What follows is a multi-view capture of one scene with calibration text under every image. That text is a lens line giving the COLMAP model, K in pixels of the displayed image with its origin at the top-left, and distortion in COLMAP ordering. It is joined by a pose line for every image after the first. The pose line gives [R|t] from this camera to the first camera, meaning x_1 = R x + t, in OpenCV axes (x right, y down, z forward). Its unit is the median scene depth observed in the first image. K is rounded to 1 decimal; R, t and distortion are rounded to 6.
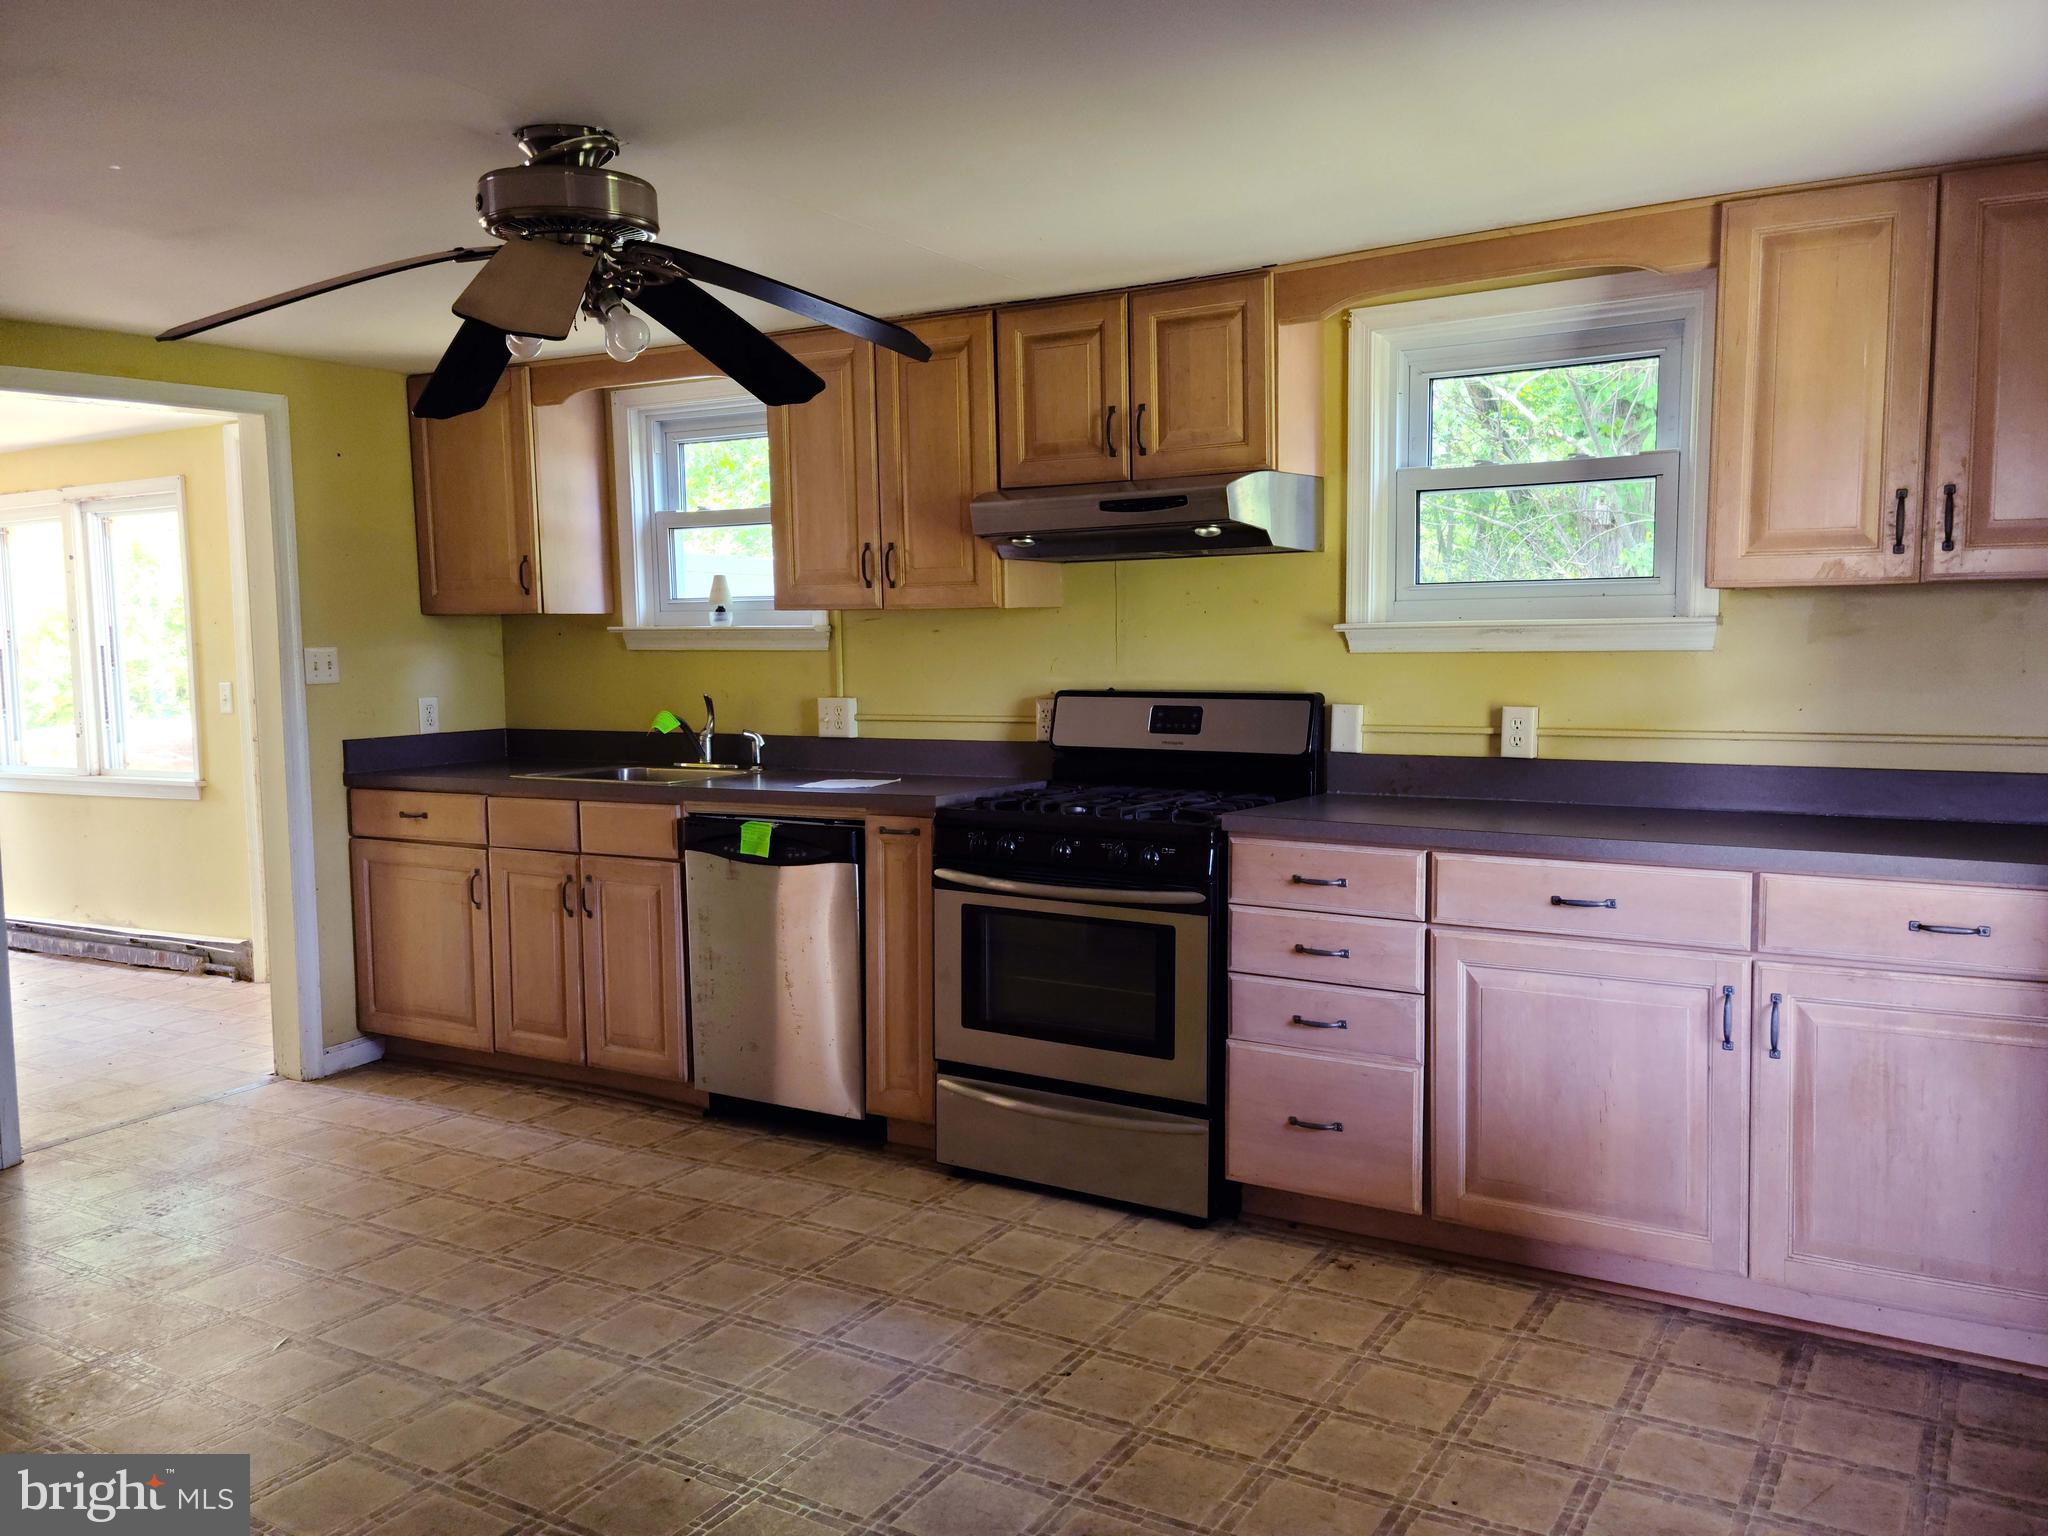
lens RADIAL K [[1662.5, 0, 1024.0], [0, 1662.5, 768.0], [0, 0, 1]] dist [0.104374, -0.101121]
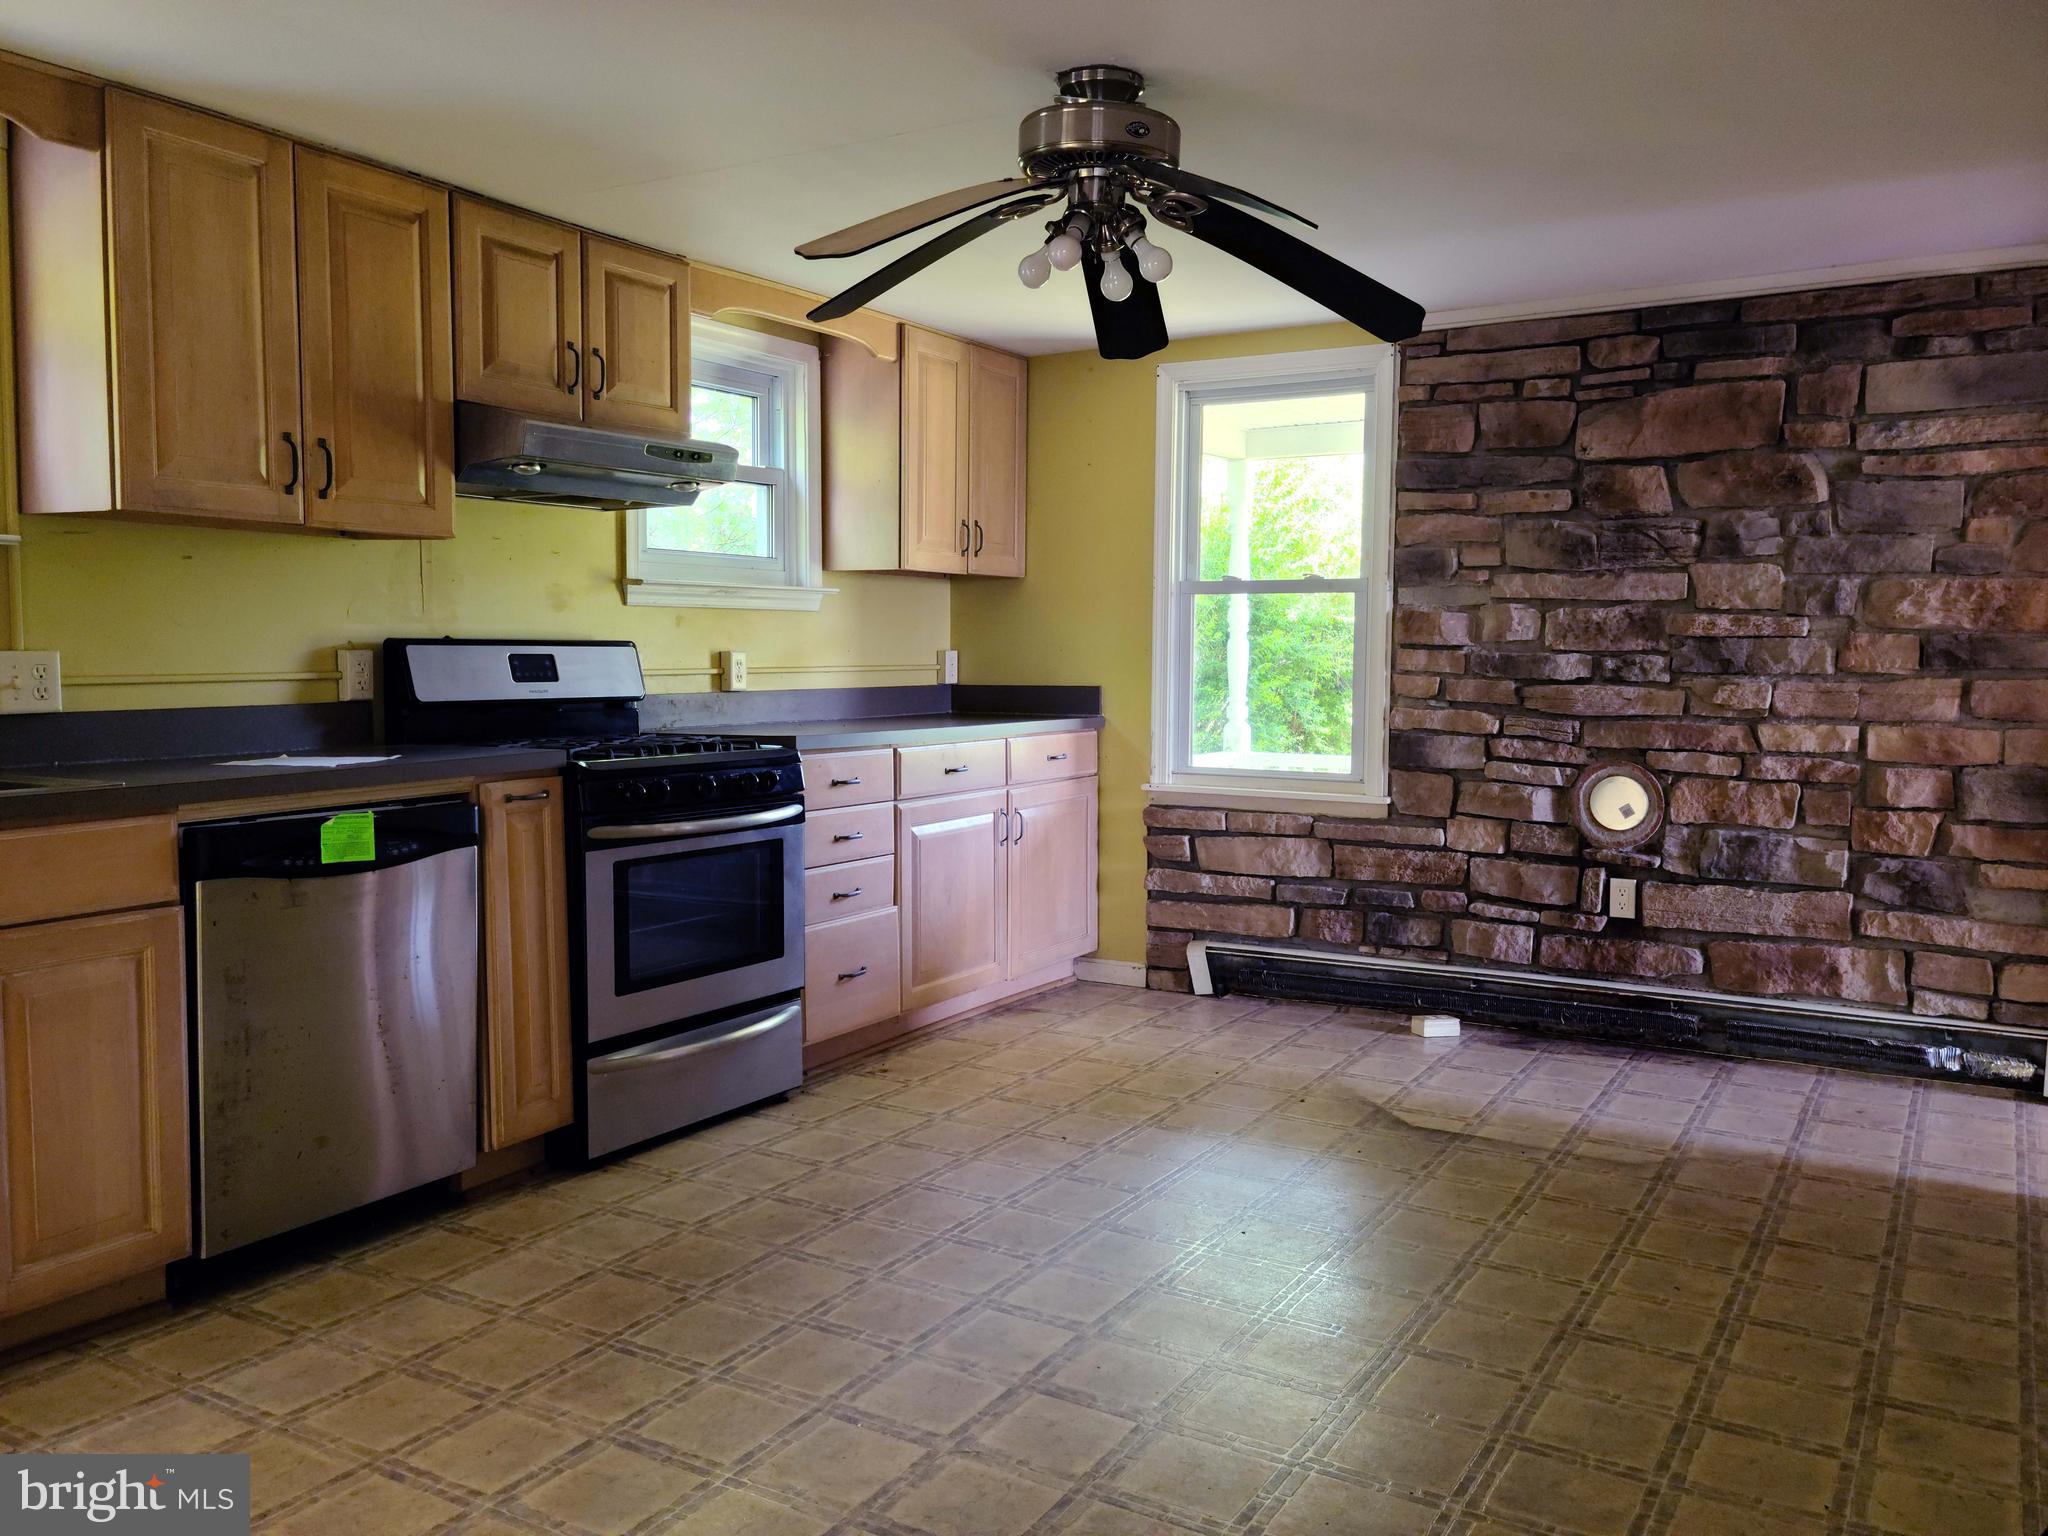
lens RADIAL K [[1662.5, 0, 1024.0], [0, 1662.5, 768.0], [0, 0, 1]] dist [0.104374, -0.101121]
pose [[-0.030585, -0.060671, 0.997689, -0.911075], [0.081040, 0.994719, 0.062975, -0.009392], [-0.996242, 0.082779, -0.025507, 0.751611]]
